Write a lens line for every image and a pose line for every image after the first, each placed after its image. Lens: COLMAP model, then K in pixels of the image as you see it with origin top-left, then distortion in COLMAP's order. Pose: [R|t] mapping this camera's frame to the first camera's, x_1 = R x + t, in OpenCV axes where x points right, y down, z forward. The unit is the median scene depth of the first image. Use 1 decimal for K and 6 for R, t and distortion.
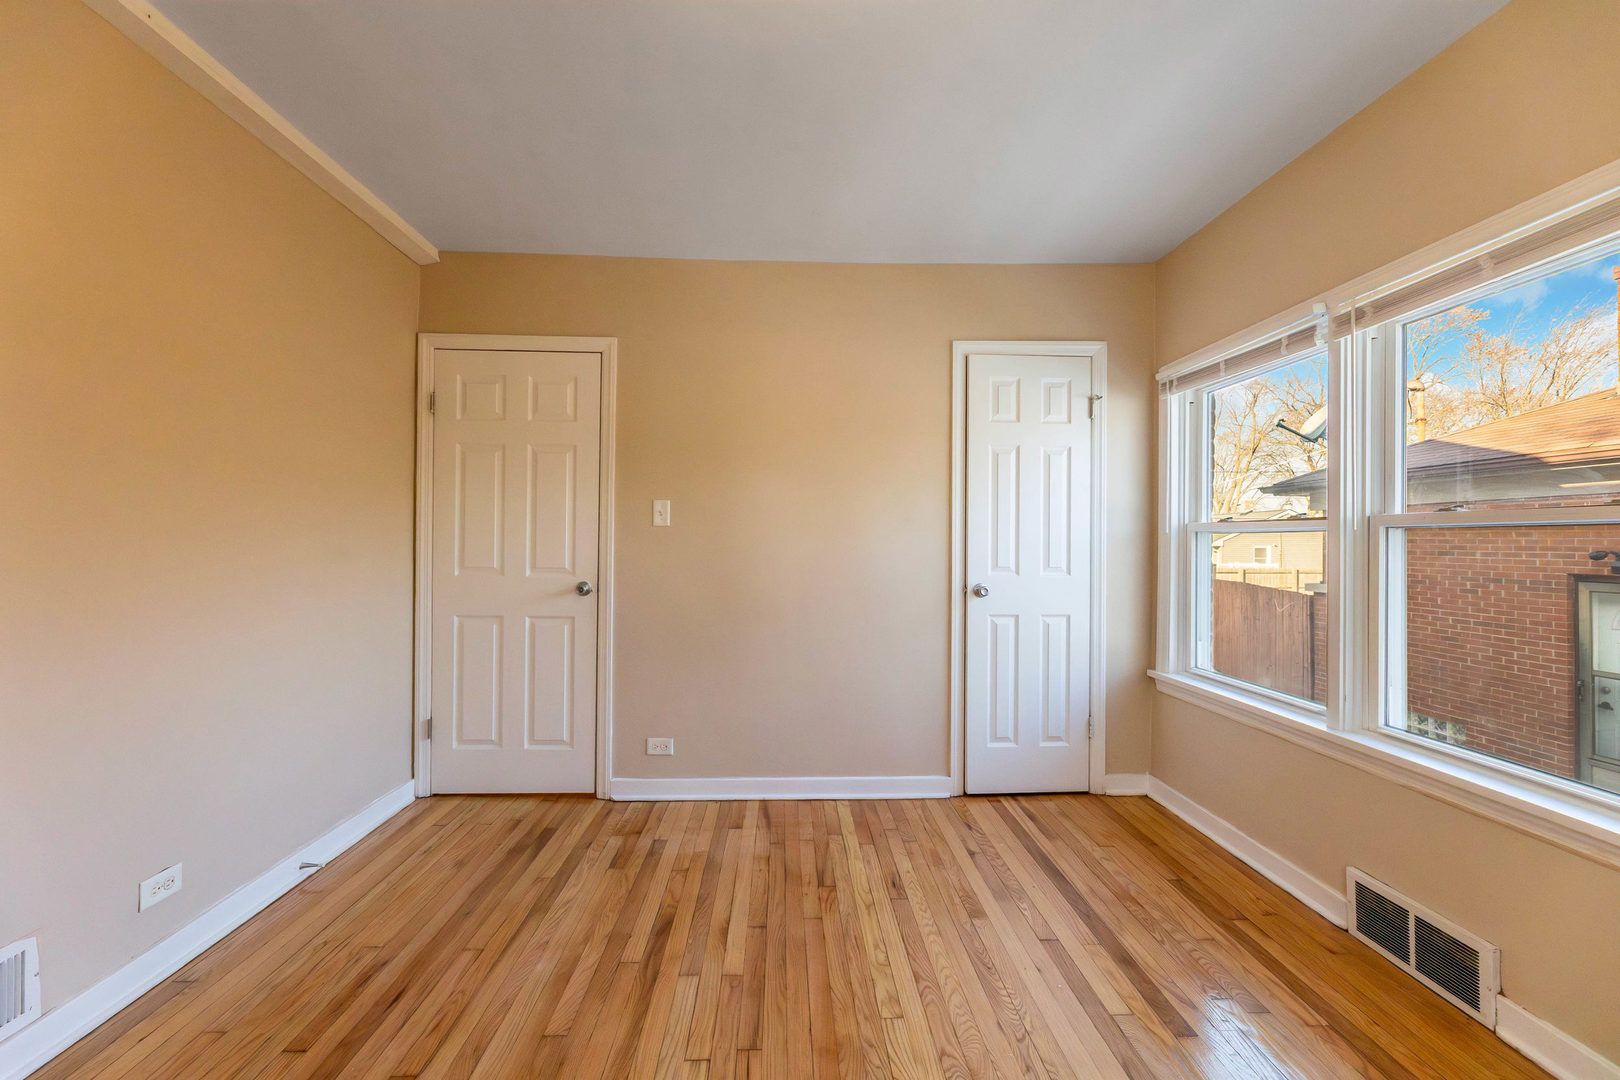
lens RADIAL K [[660.6, 0, 809.0], [0, 660.6, 546.0], [0, 0, 1]] dist [0.001716, -0.000464]
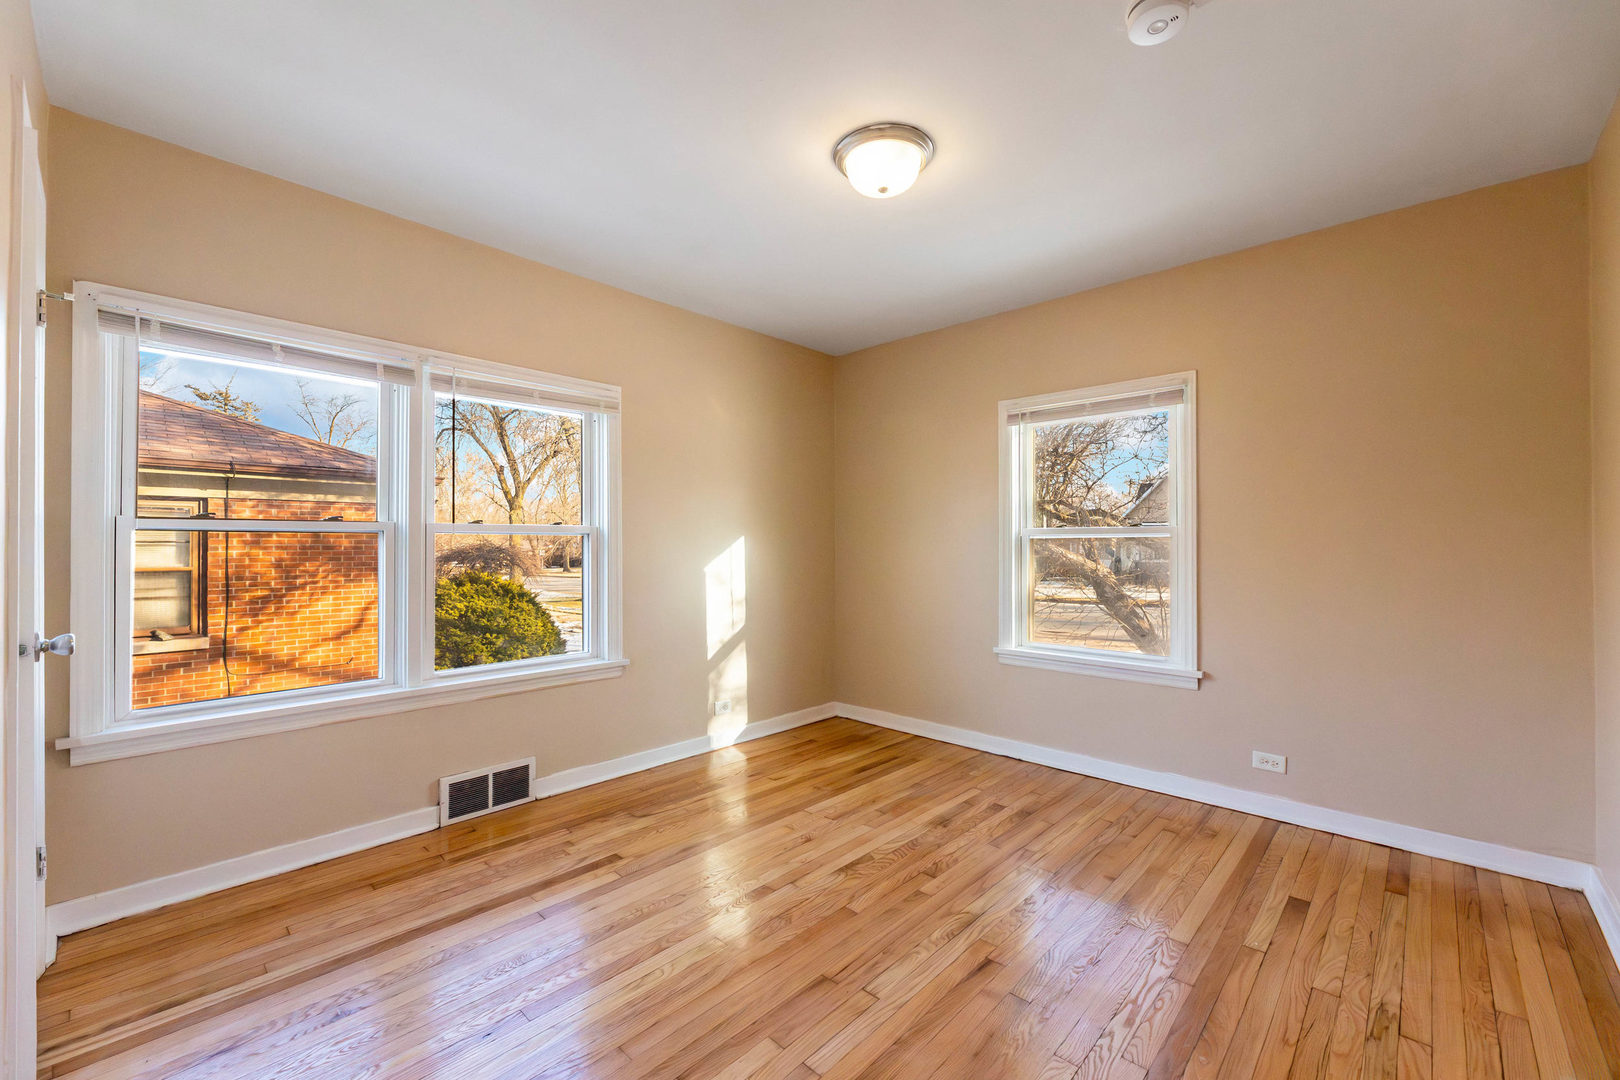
lens RADIAL K [[660.6, 0, 803.7], [0, 660.6, 534.8], [0, 0, 1]] dist [0.001716, -0.000464]
pose [[-0.696693, 0.003923, 0.717359, -0.723413], [0.000913, 0.999989, -0.004581, -0.013739], [-0.717369, -0.002537, -0.696689, 1.488823]]
